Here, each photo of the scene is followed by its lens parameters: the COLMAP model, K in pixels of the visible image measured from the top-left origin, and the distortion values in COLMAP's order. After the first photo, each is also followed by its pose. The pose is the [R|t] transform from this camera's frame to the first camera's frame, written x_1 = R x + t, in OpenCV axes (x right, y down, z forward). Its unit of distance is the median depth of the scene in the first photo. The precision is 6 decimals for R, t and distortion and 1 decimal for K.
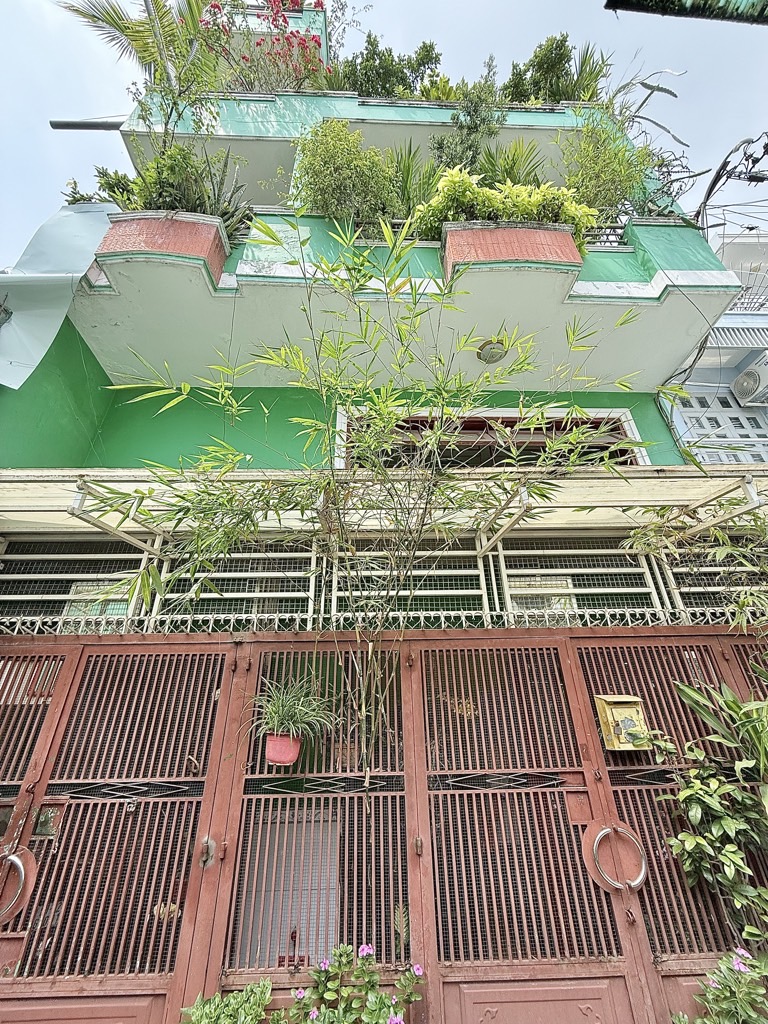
lens RADIAL K [[407.6, 0, 382.3], [0, 407.6, 511.0], [0, 0, 1]] dist [-0.000892, -0.000119]
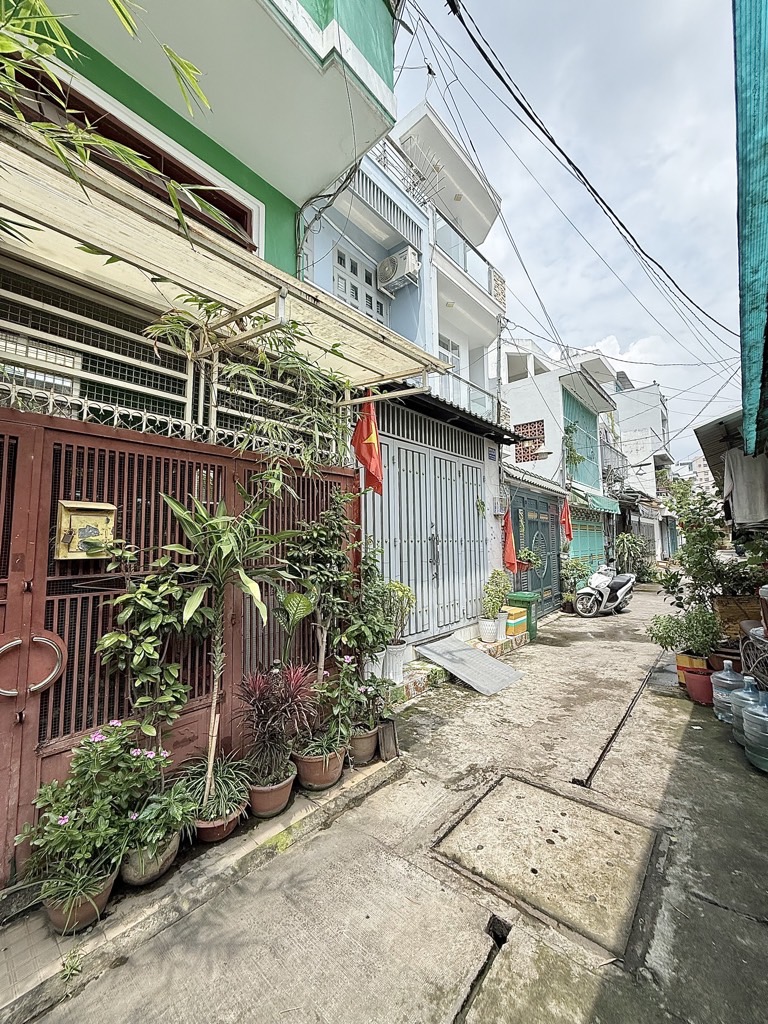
lens RADIAL K [[407.6, 0, 383.7], [0, 407.6, 512.0], [0, 0, 1]] dist [-0.000892, -0.000119]
pose [[0.672870, 0.069043, 0.736532, 0.372113], [-0.359544, 0.900652, 0.244039, 0.050313], [-0.646509, -0.429022, 0.630845, 0.075027]]
